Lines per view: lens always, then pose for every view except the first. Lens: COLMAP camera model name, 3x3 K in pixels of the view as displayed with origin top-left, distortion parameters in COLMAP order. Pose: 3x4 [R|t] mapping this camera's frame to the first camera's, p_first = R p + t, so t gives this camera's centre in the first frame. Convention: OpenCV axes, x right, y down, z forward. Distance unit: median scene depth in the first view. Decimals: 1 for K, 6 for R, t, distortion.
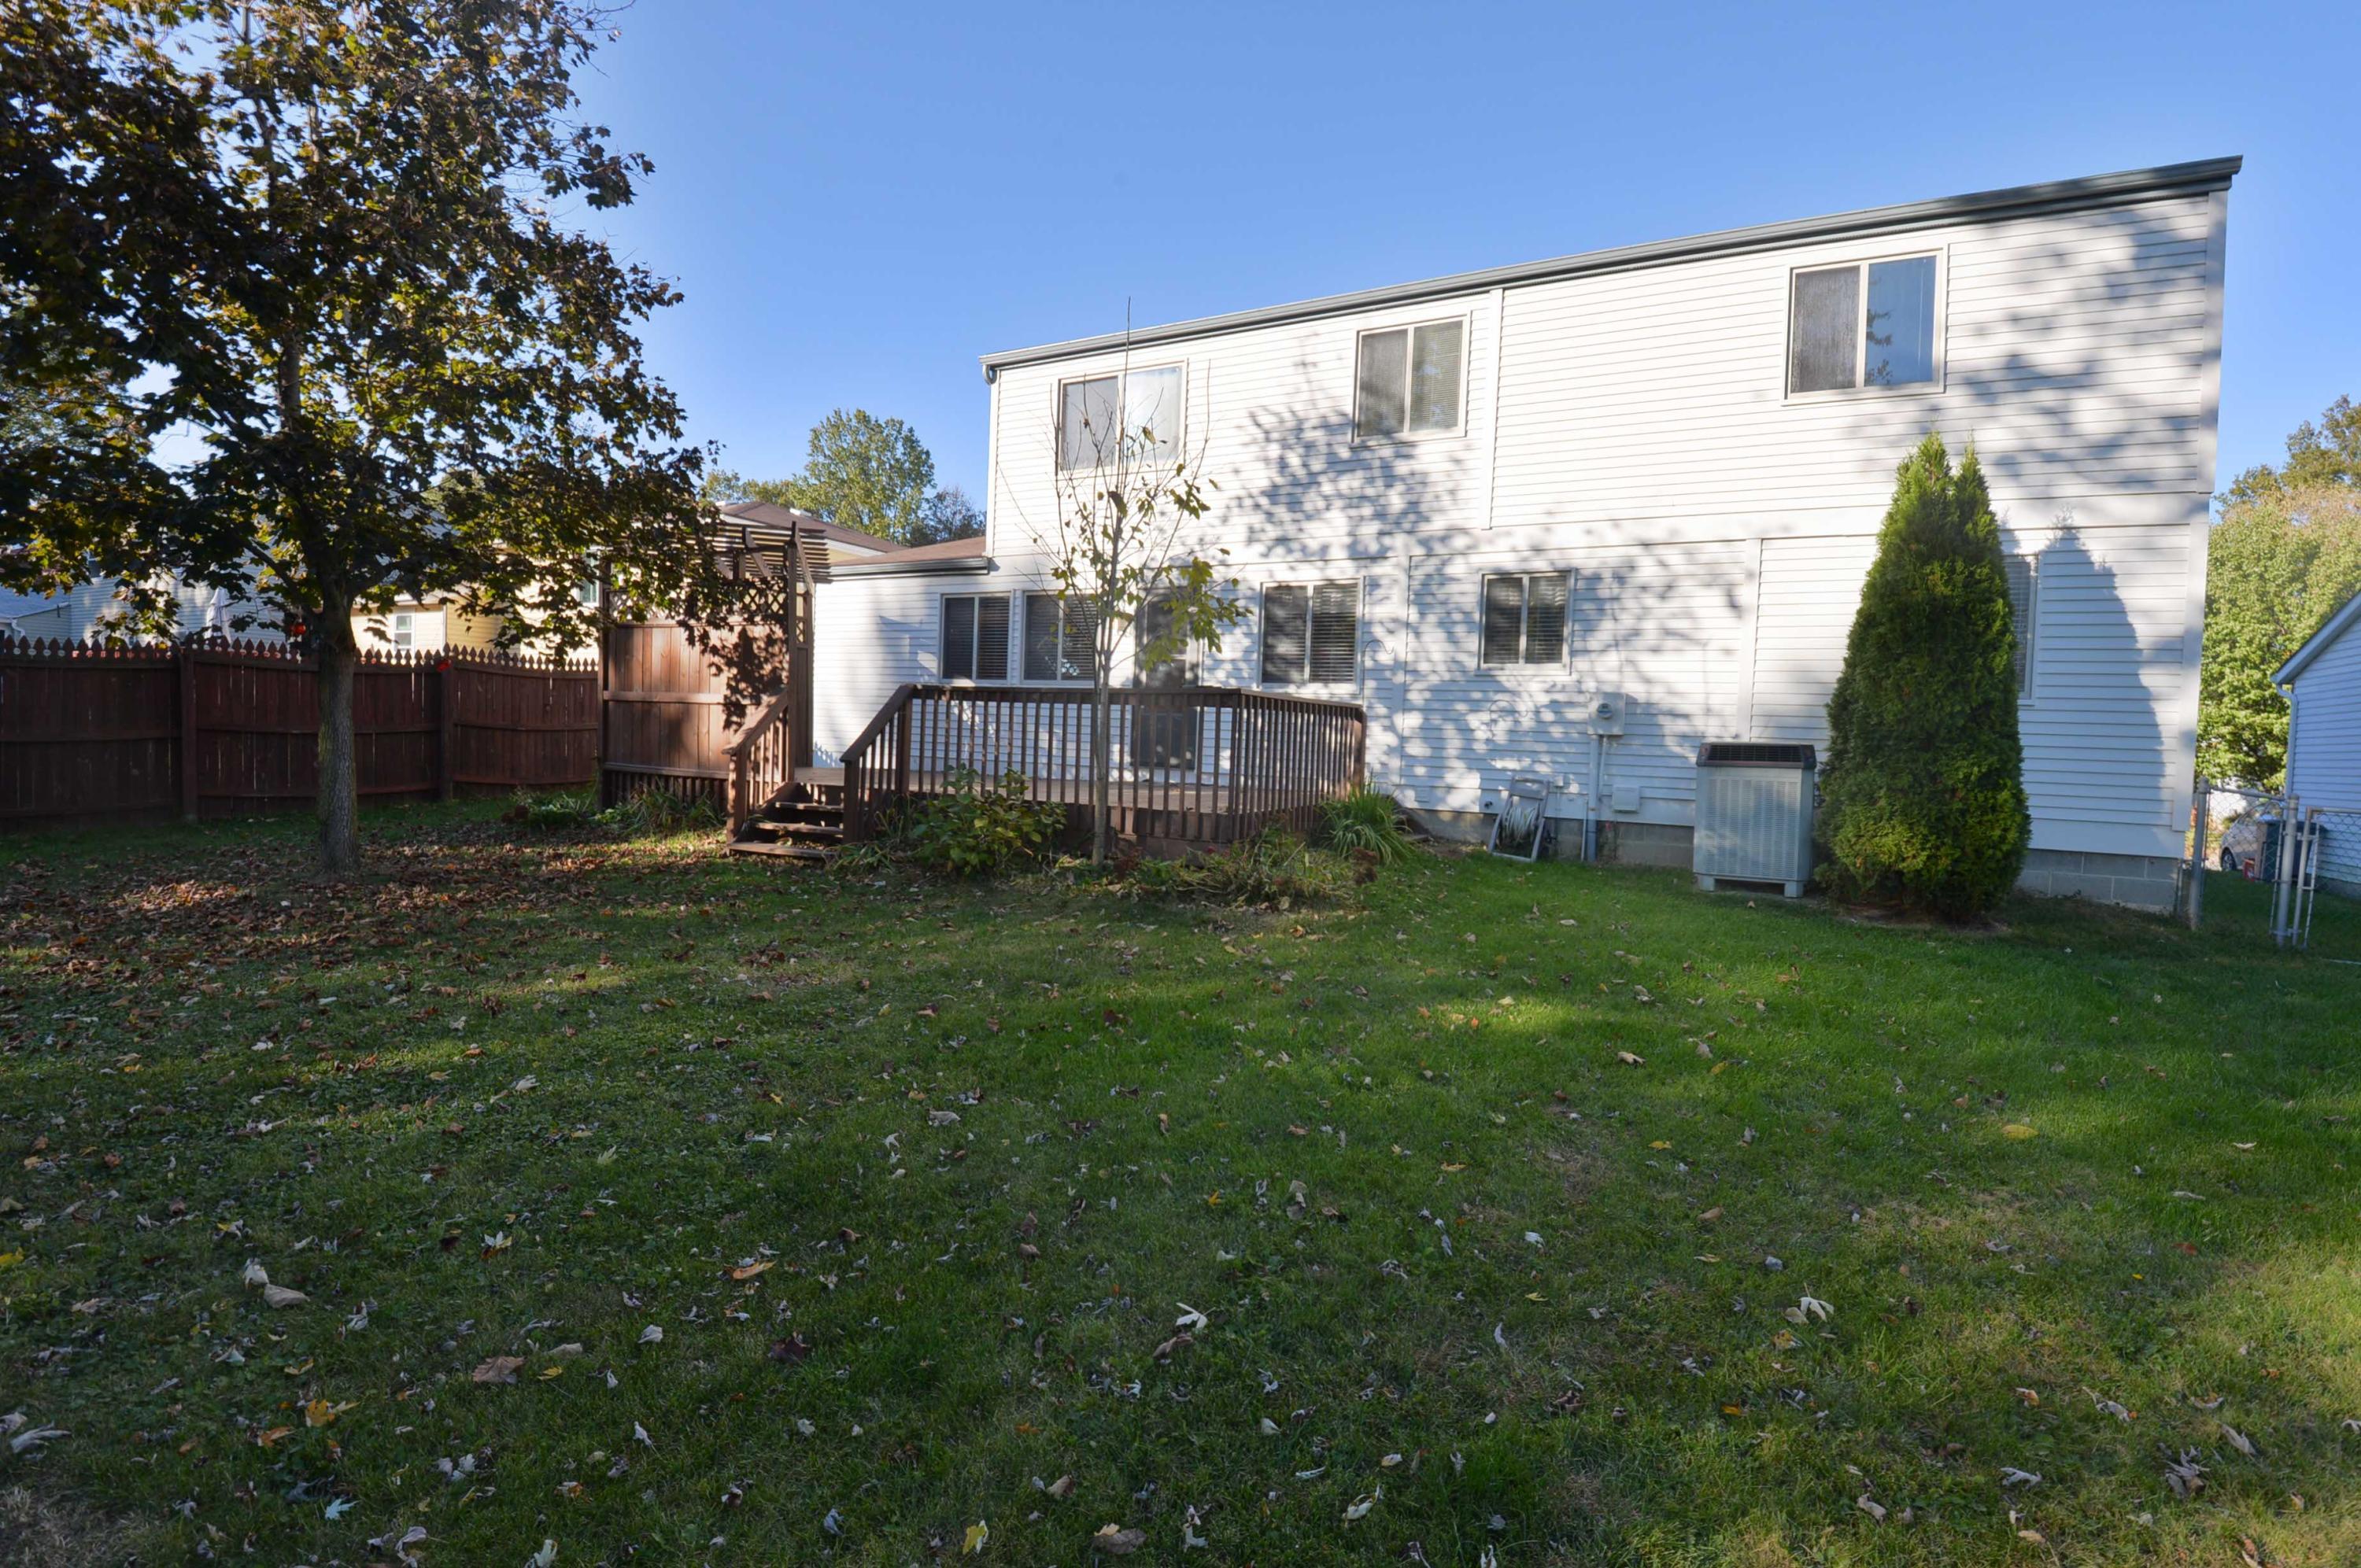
lens RADIAL K [[1097.8, 0, 1184.1], [0, 1097.8, 775.3], [0, 0, 1]] dist [0.026251, -0.044410]
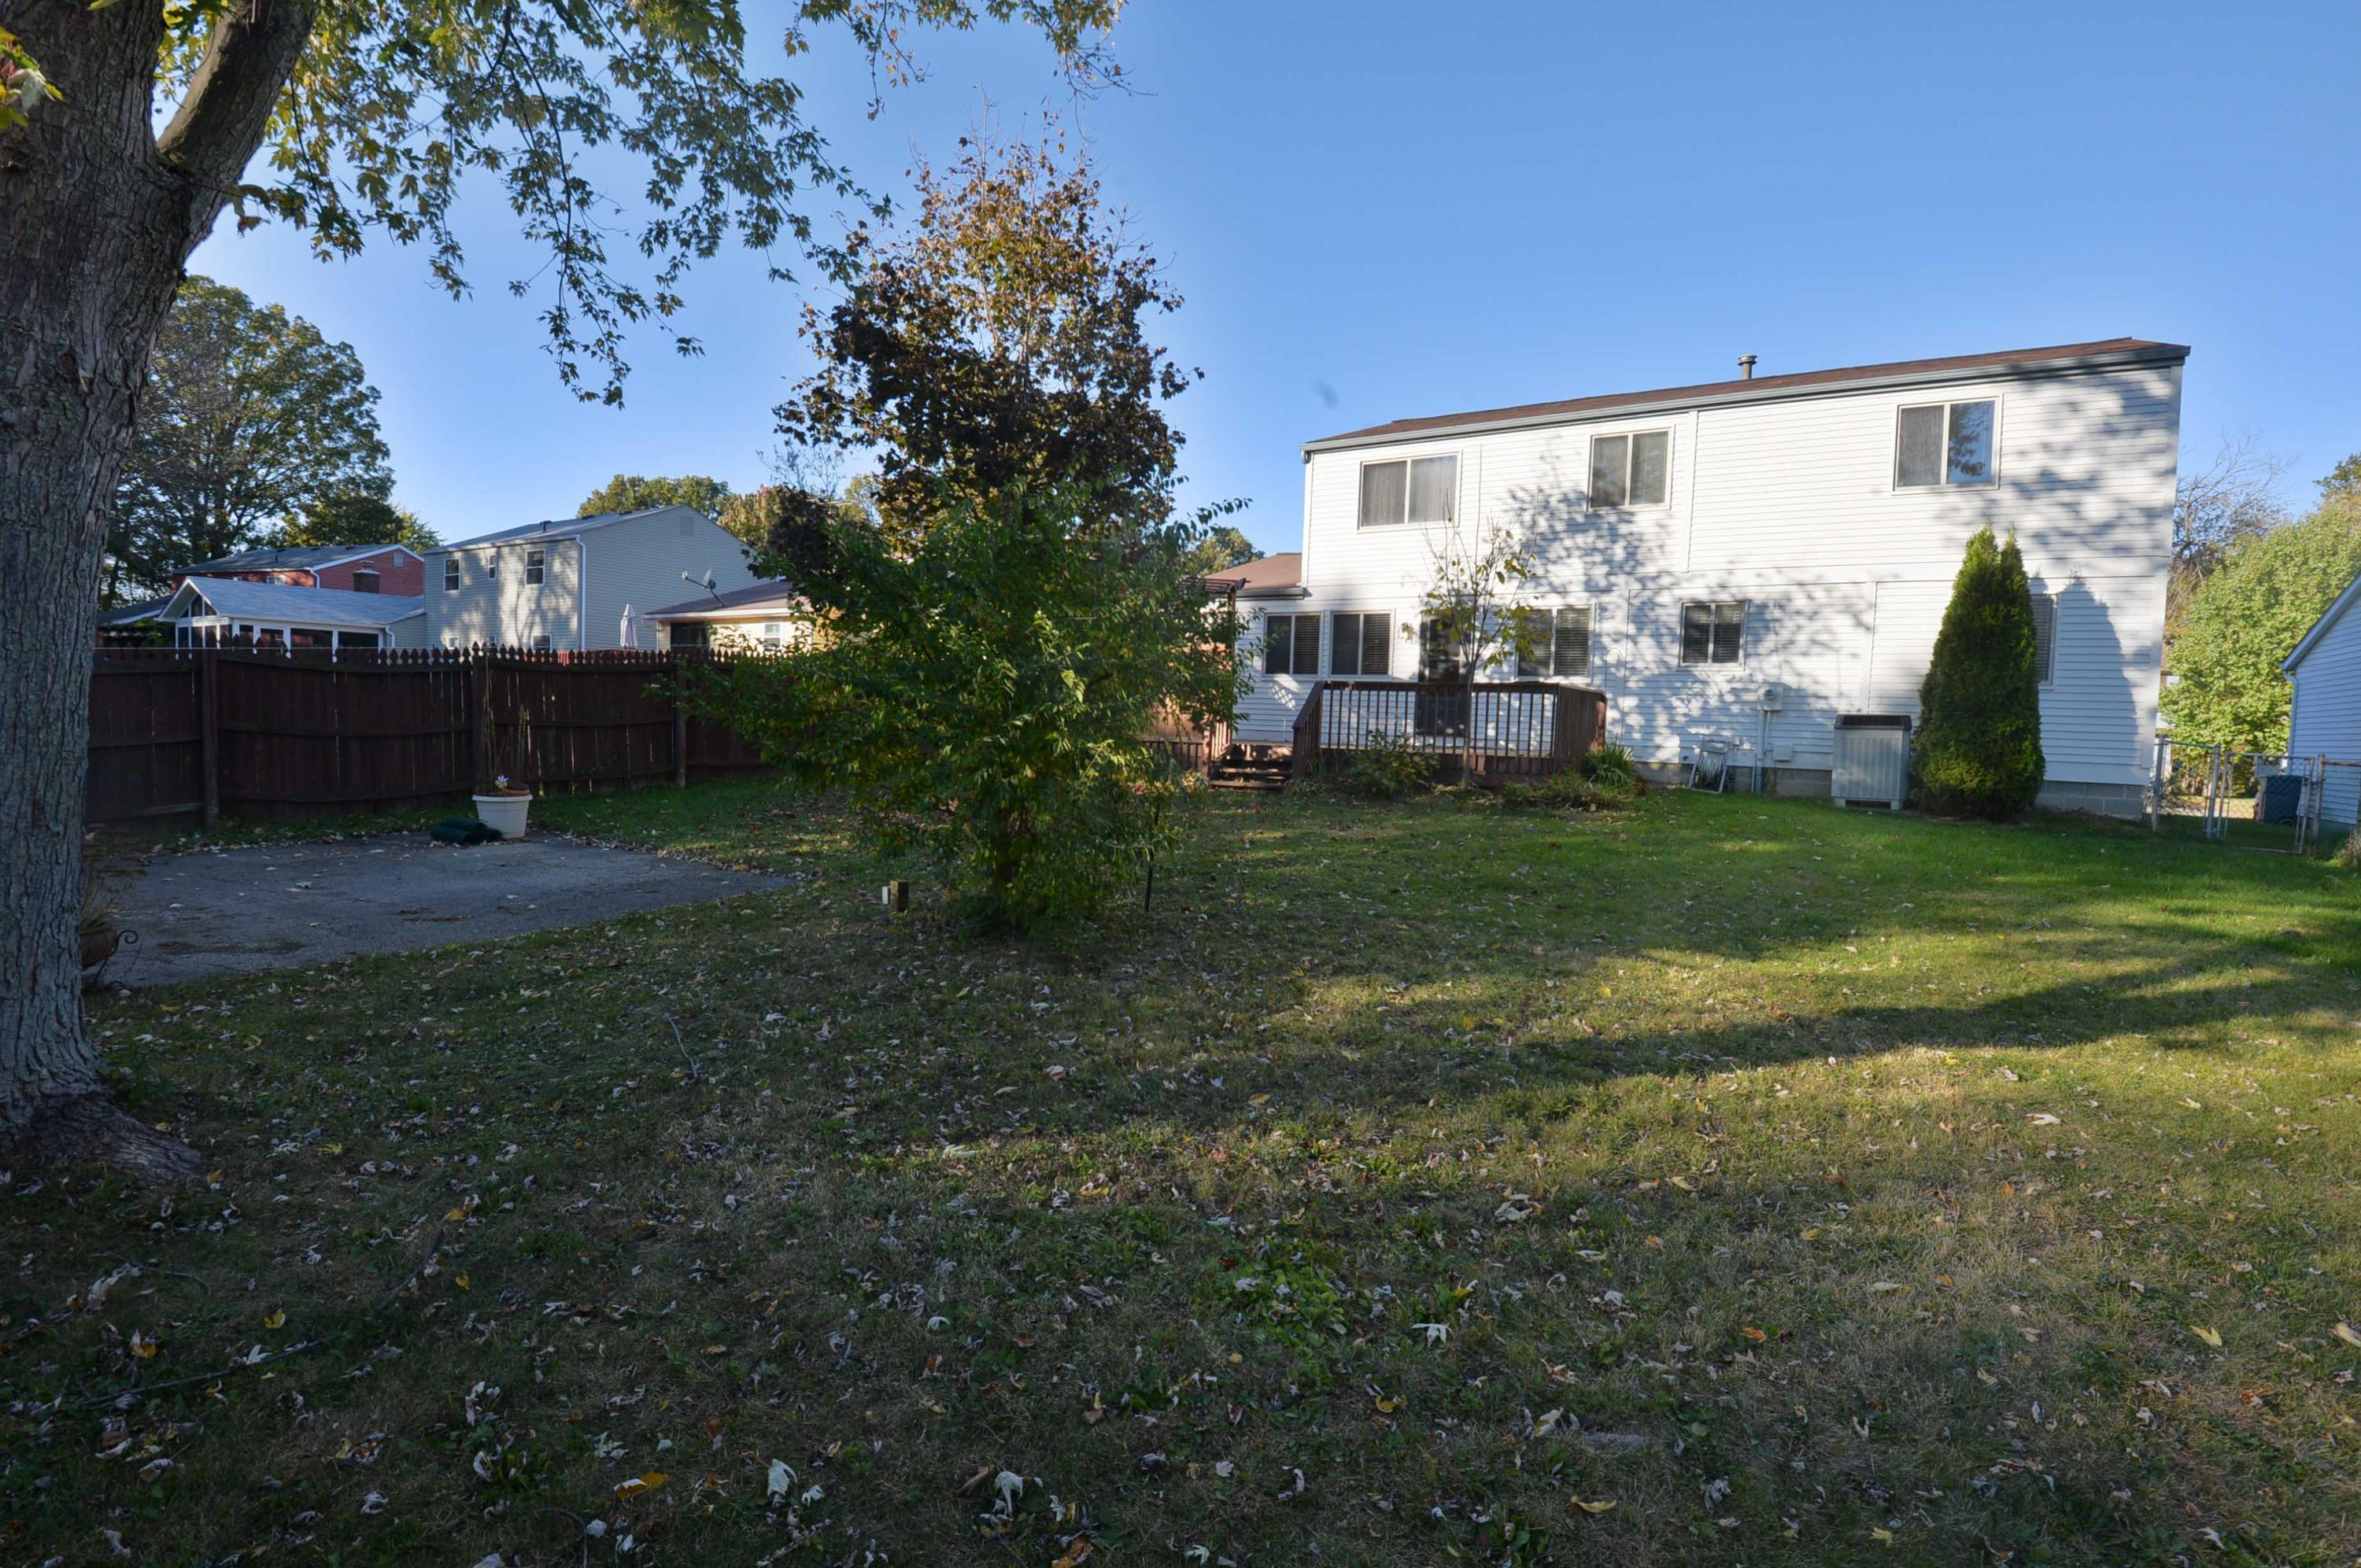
lens RADIAL K [[1076.4, 0, 1180.5], [0, 1076.4, 784.0], [0, 0, 1]] dist [-0.007424, -0.019925]
pose [[0.996190, -0.000486, -0.087202, -0.280912], [0.002714, 0.999673, 0.025430, 0.023641], [0.087162, -0.025570, 0.995866, -0.513526]]
